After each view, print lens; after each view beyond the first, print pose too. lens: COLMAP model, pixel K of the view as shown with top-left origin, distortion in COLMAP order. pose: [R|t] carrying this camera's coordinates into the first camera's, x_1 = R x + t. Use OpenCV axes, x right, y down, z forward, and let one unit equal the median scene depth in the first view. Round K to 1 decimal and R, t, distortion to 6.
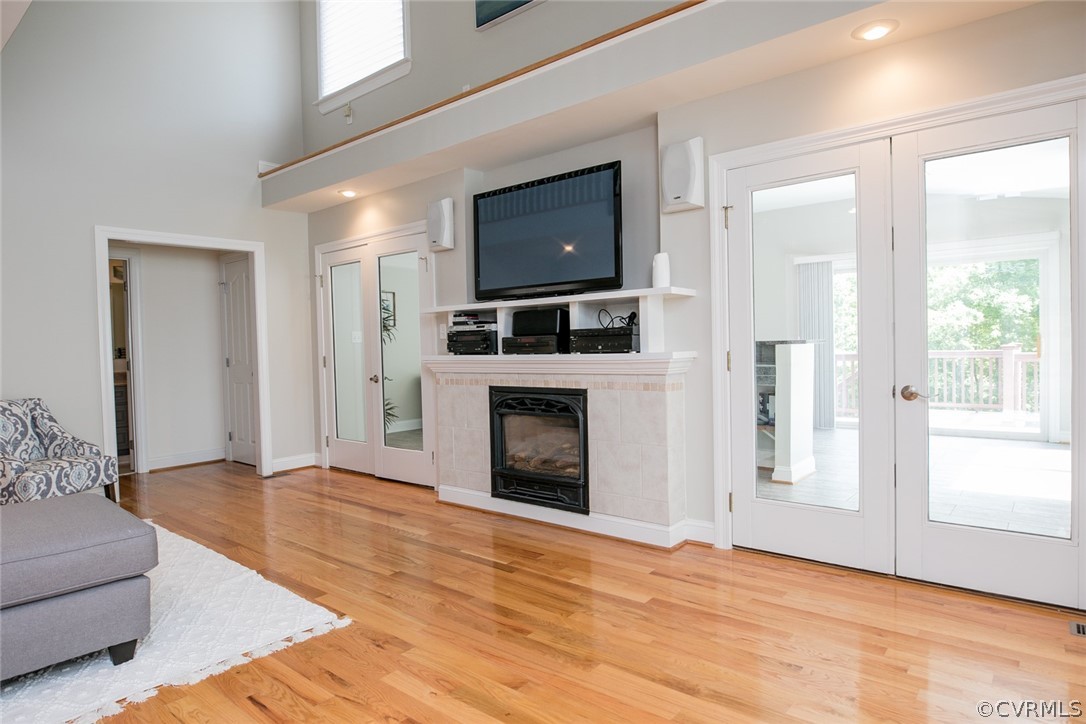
lens RADIAL K [[623.3, 0, 547.2], [0, 623.3, 362.3], [0, 0, 1]] dist [-0.028065, -0.000545]
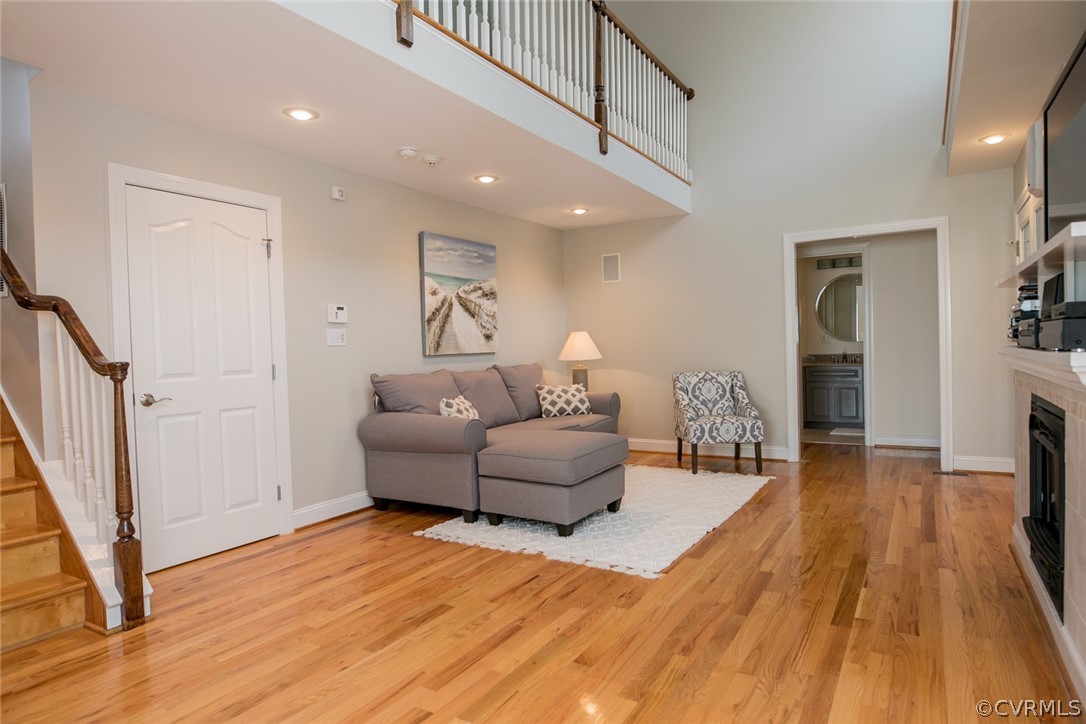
lens RADIAL K [[623.3, 0, 547.0], [0, 623.3, 365.5], [0, 0, 1]] dist [-0.028065, -0.000545]
pose [[0.141843, 0.050270, -0.988612, 0.553943], [-0.003885, 0.998730, 0.050227, -0.026445], [0.989882, -0.003283, 0.141858, 0.445645]]
